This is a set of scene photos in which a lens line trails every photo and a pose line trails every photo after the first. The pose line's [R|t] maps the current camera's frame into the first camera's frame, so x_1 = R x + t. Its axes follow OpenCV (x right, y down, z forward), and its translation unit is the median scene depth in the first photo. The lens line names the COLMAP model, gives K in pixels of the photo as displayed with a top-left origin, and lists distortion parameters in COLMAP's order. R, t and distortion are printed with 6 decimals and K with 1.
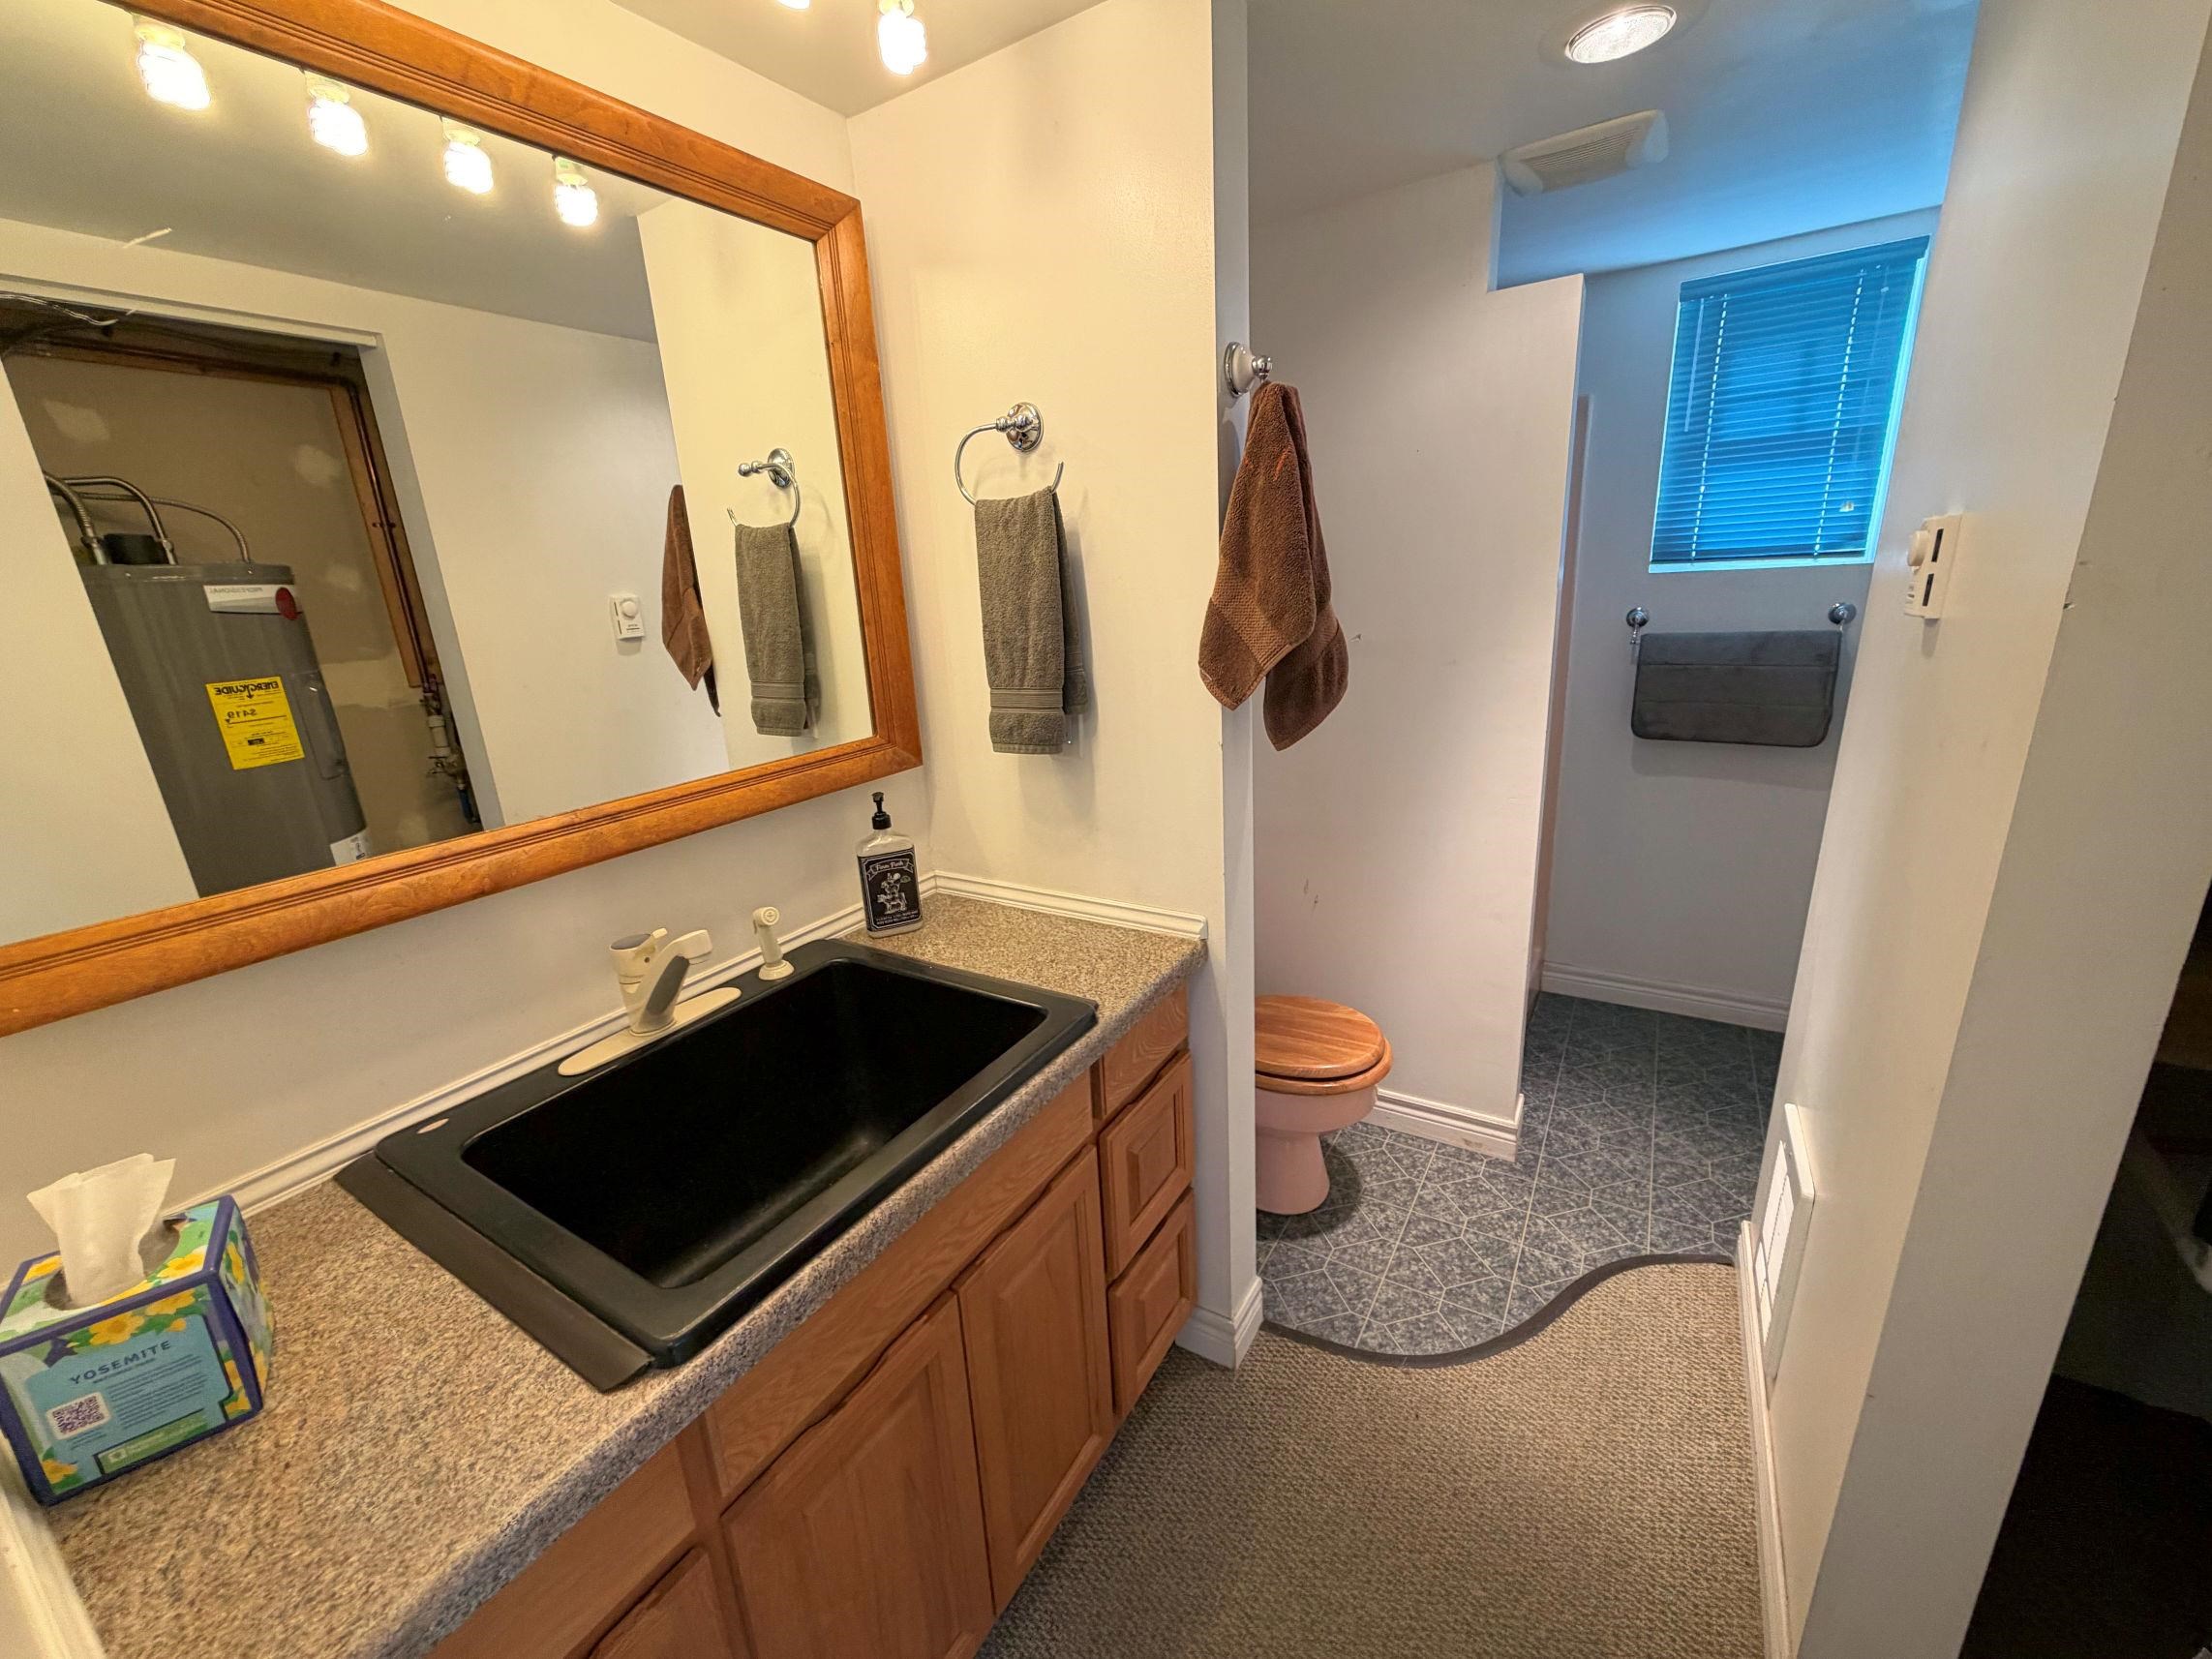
lens RADIAL K [[879.6, 0, 1100.2], [0, 879.6, 834.8], [0, 0, 1]] dist [-0.003591, 0.000130]
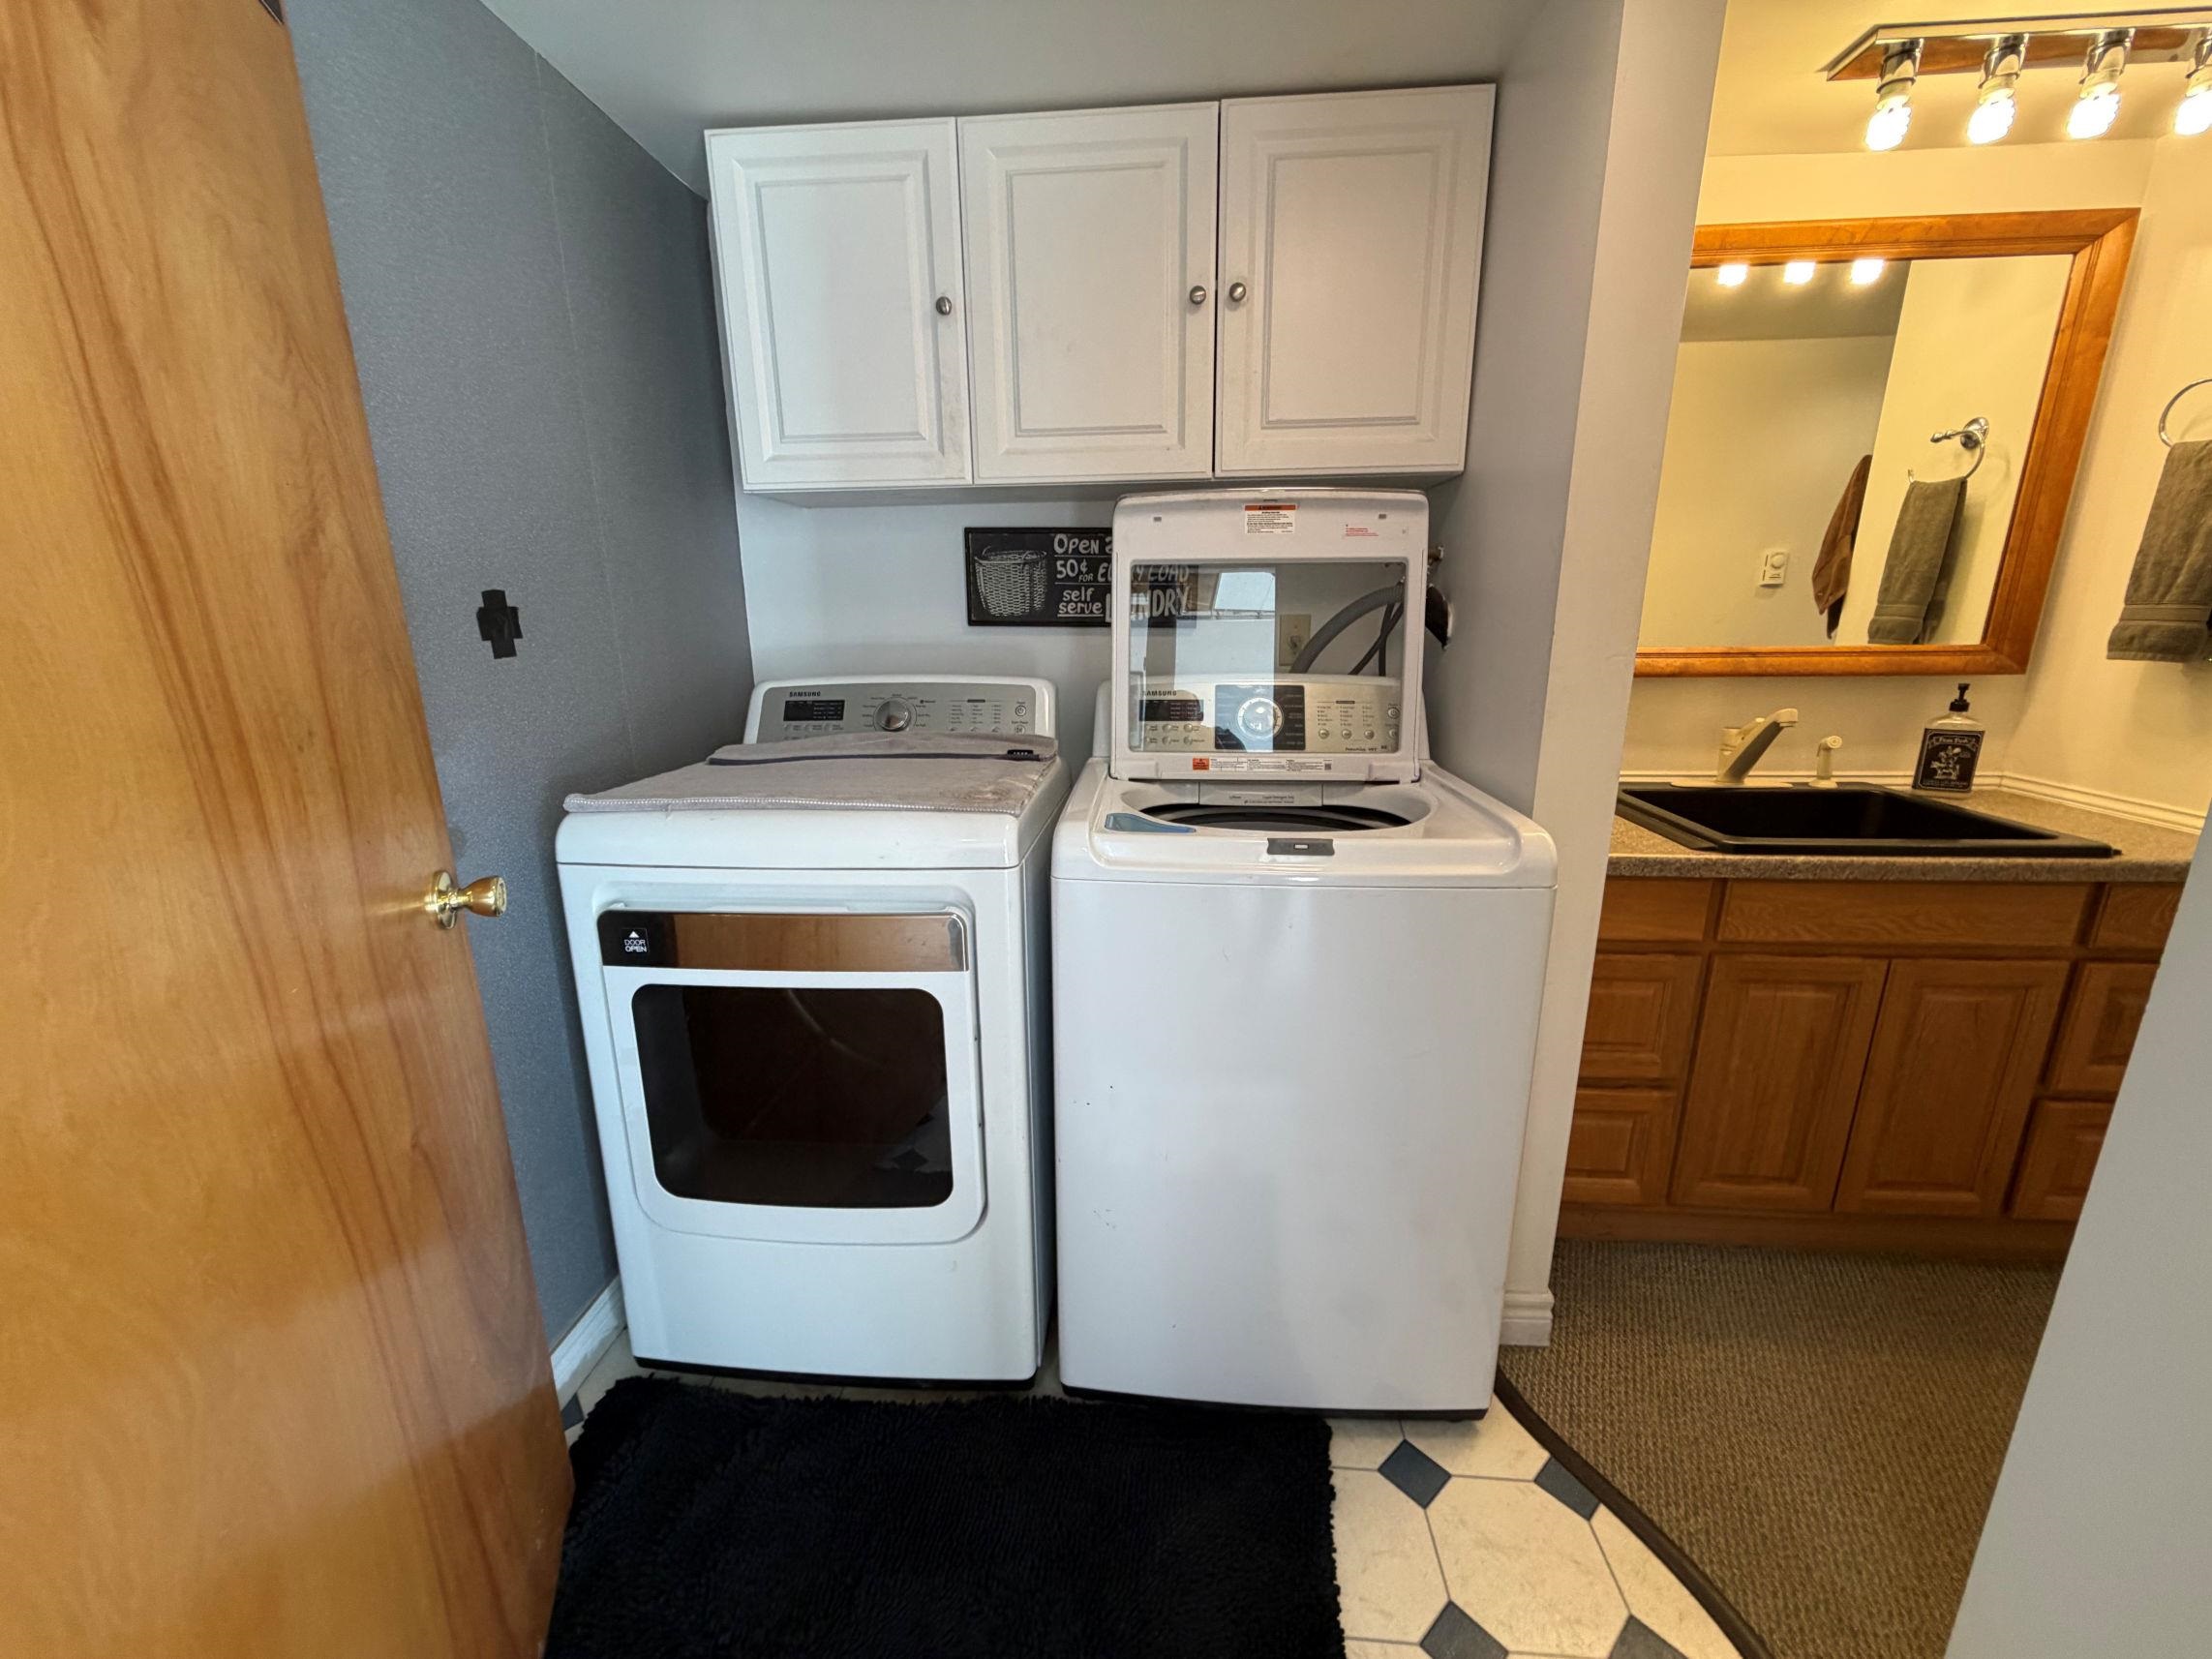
lens RADIAL K [[879.6, 0, 1095.5], [0, 879.6, 833.4], [0, 0, 1]] dist [-0.003591, 0.000130]
pose [[0.464520, 0.268213, -0.843968, 0.288118], [-0.264022, 0.951635, 0.157112, 0.286782], [0.845289, 0.149845, 0.512868, -0.677968]]
